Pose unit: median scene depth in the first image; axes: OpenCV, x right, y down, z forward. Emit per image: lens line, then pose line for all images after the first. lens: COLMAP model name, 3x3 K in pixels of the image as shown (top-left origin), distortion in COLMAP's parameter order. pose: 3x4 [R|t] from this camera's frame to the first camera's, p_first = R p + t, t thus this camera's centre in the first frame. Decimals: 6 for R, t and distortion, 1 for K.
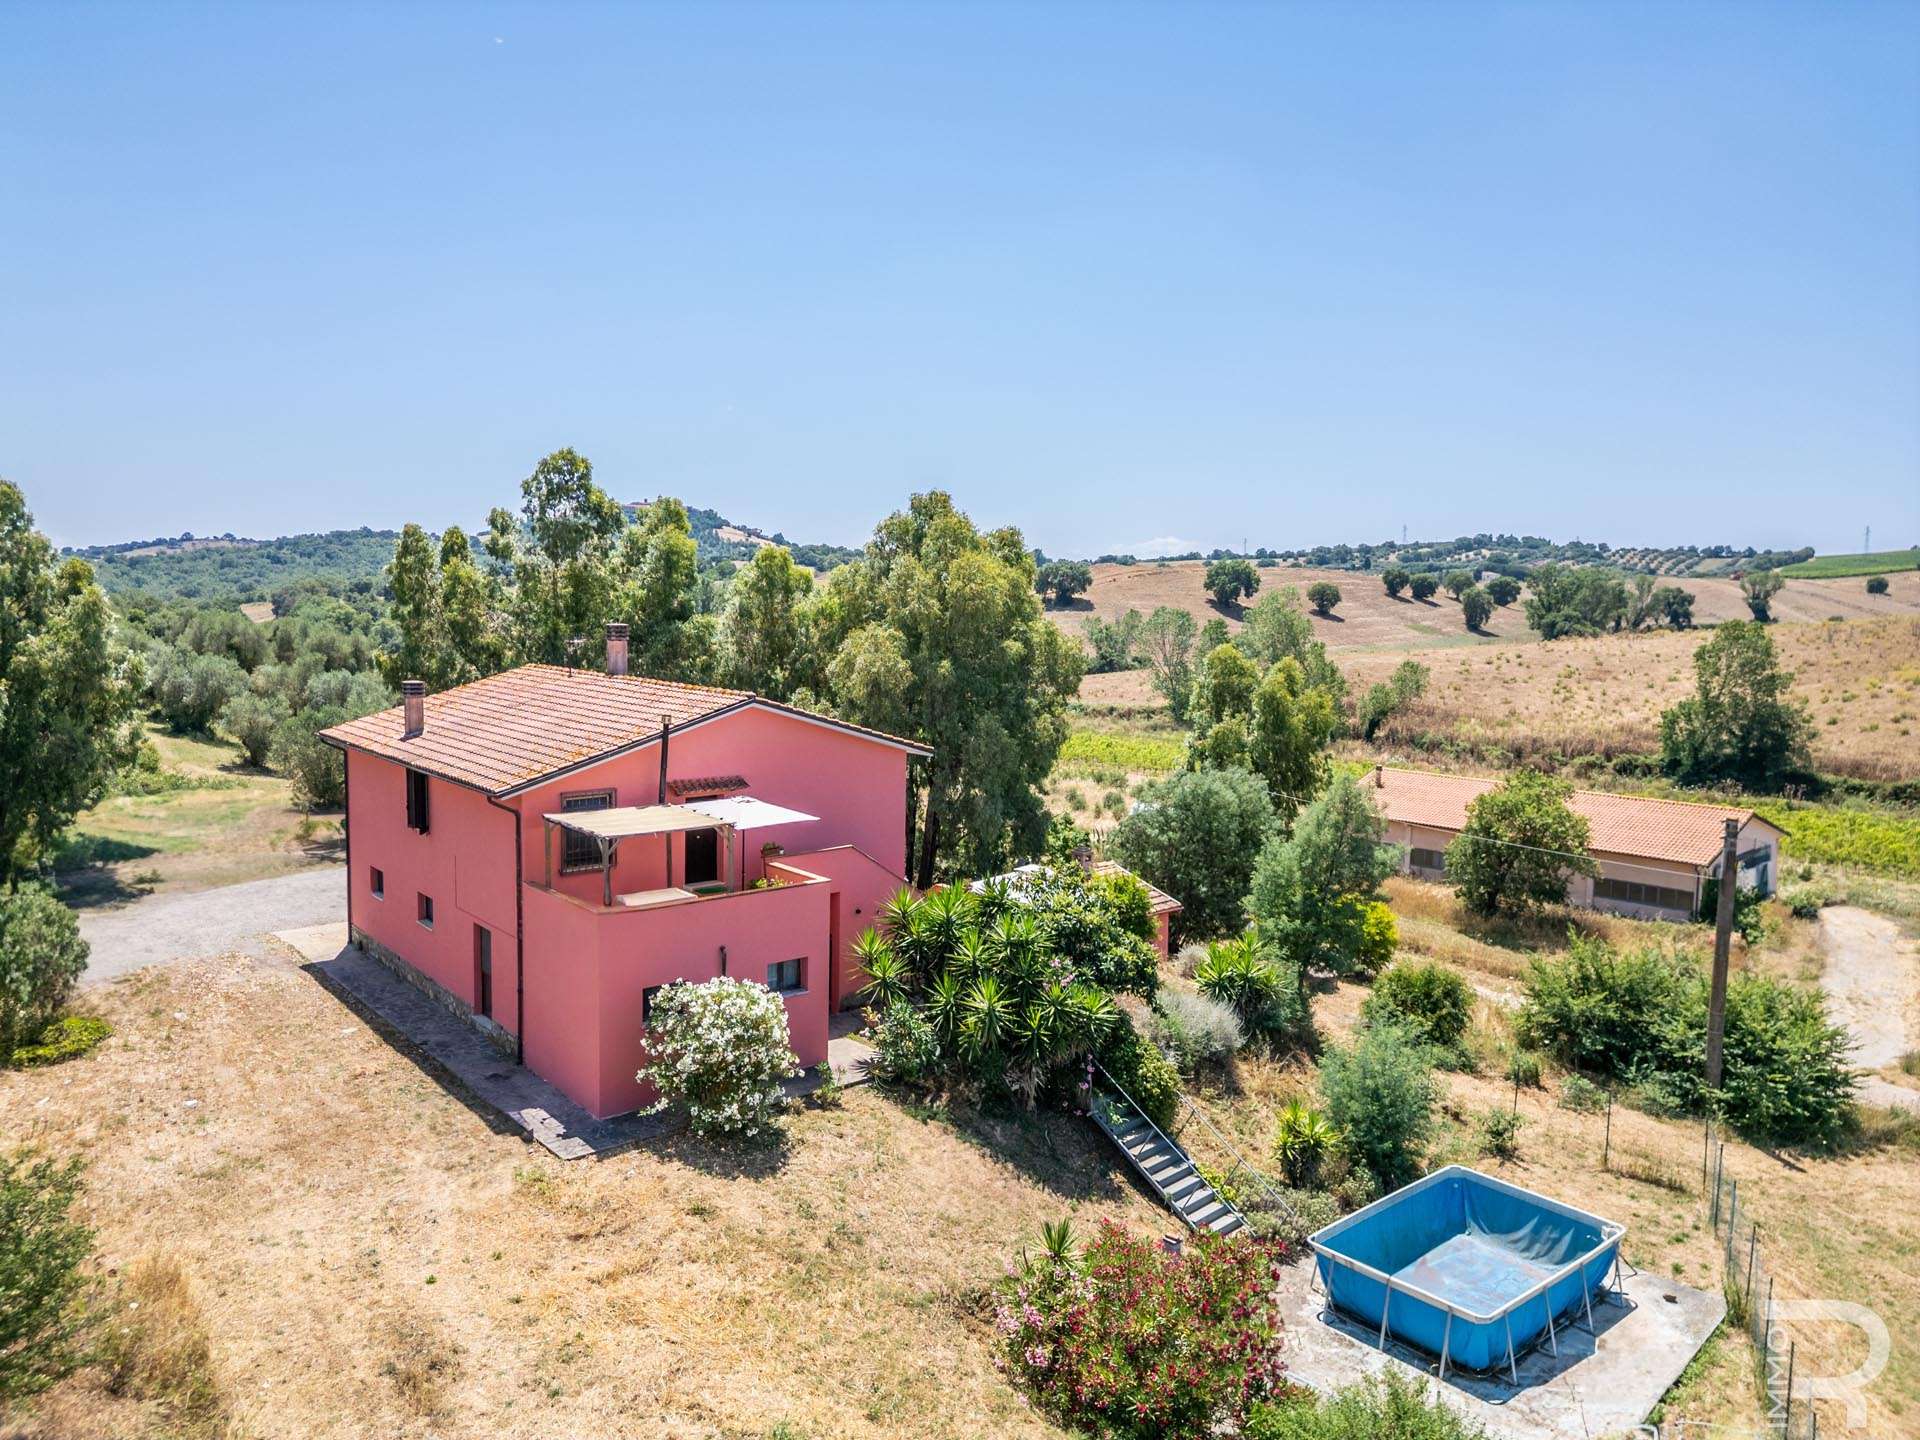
lens RADIAL K [[1322.5, 0, 960.0], [0, 1322.5, 720.0], [0, 0, 1]] dist [0.069465, -0.063680]
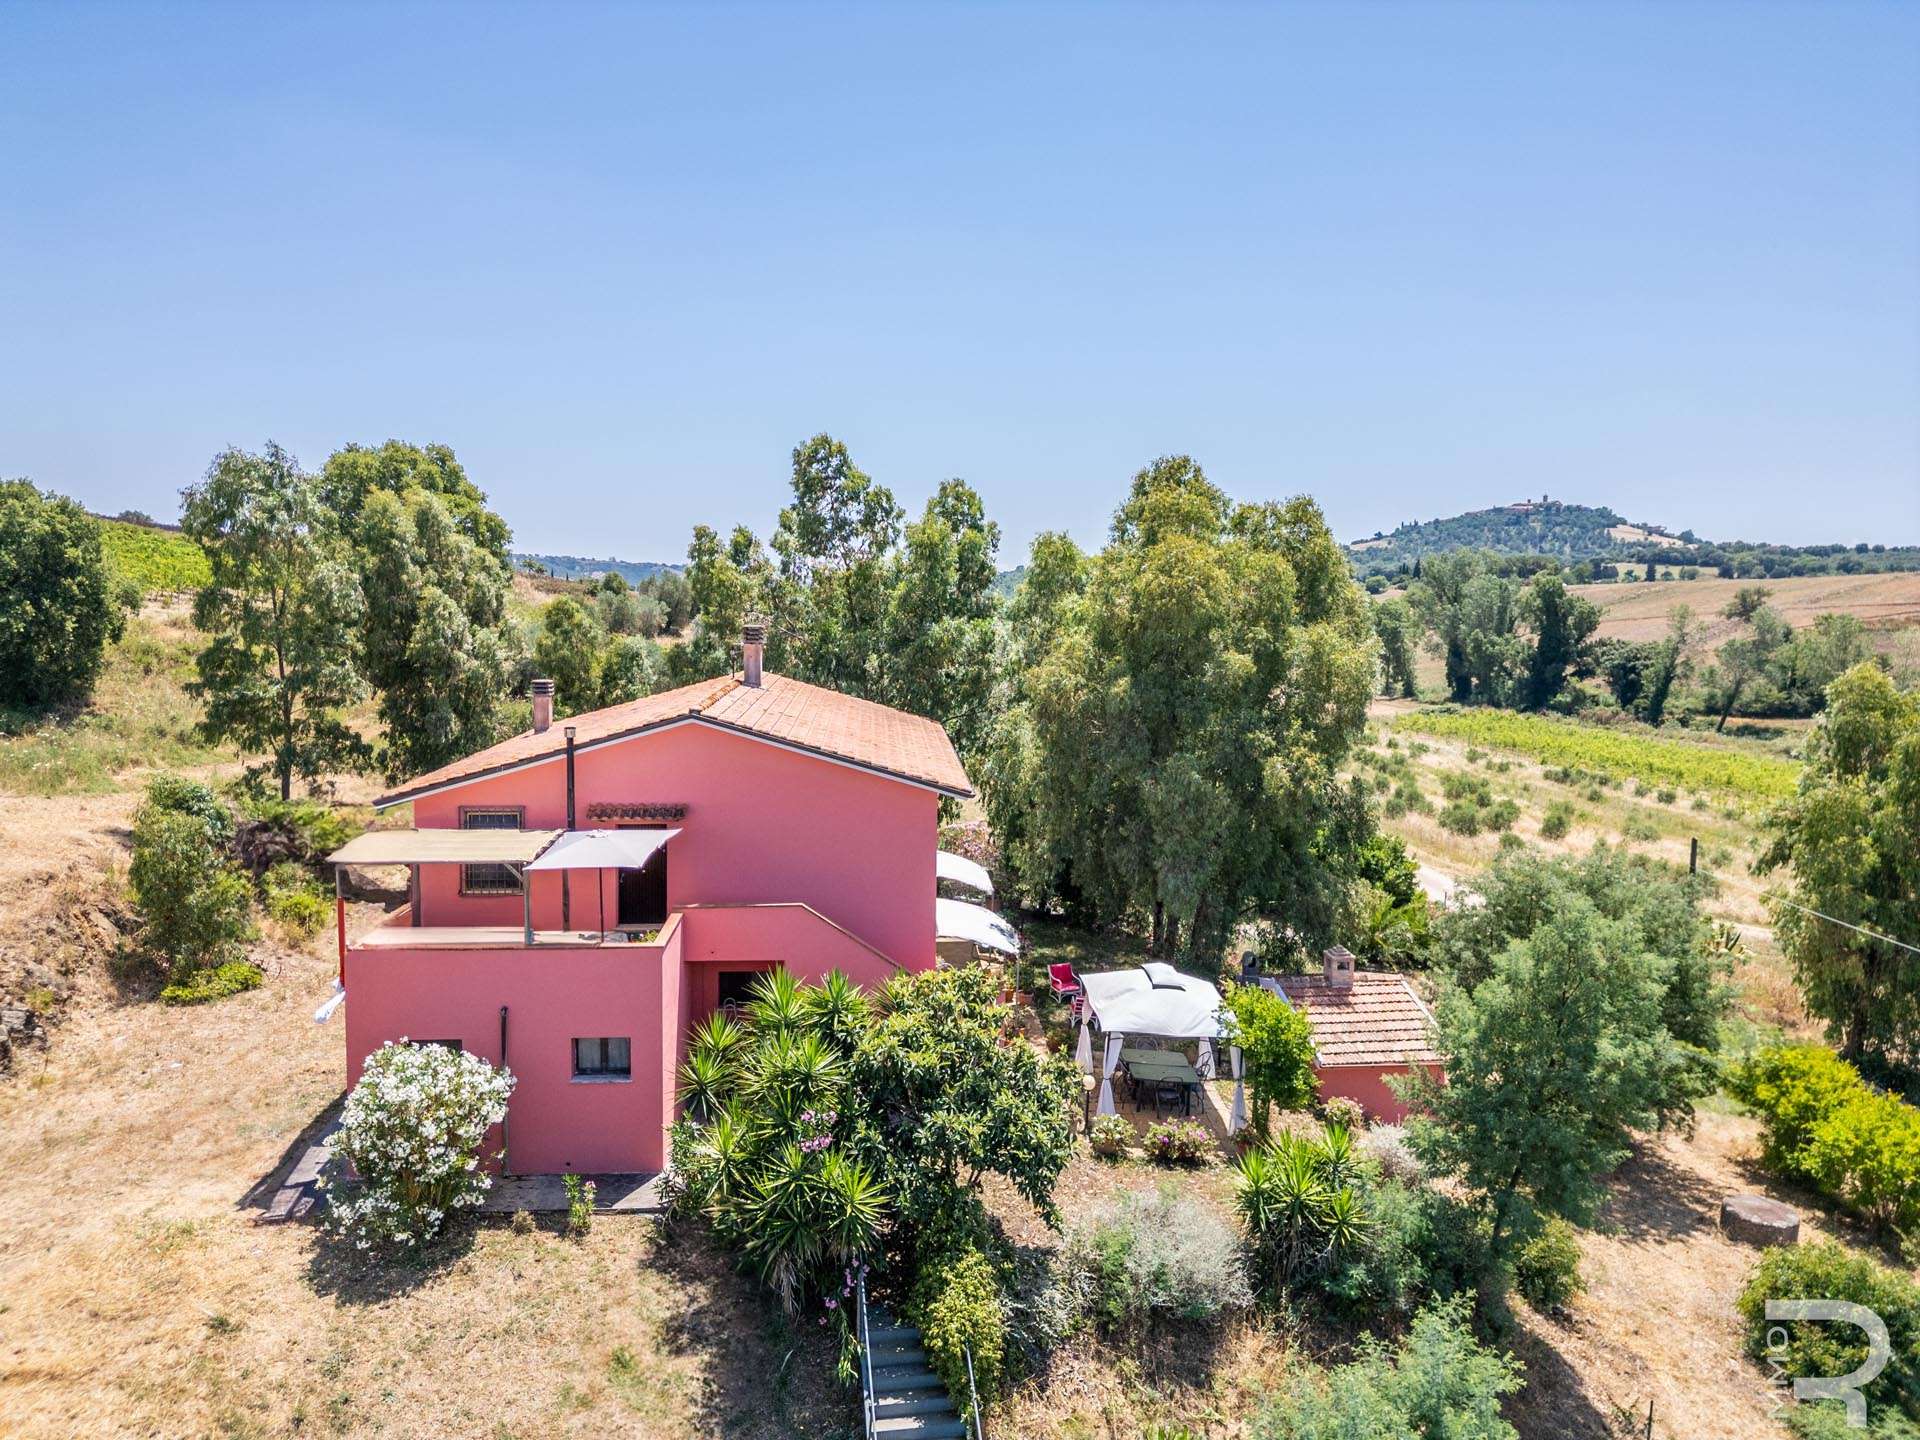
lens RADIAL K [[1322.5, 0, 960.0], [0, 1322.5, 720.0], [0, 0, 1]] dist [0.069465, -0.063680]
pose [[0.809767, 0.049686, -0.584645, 0.499719], [-0.053049, 0.998527, 0.011383, -0.032833], [0.584349, 0.021797, 0.811210, 0.445170]]
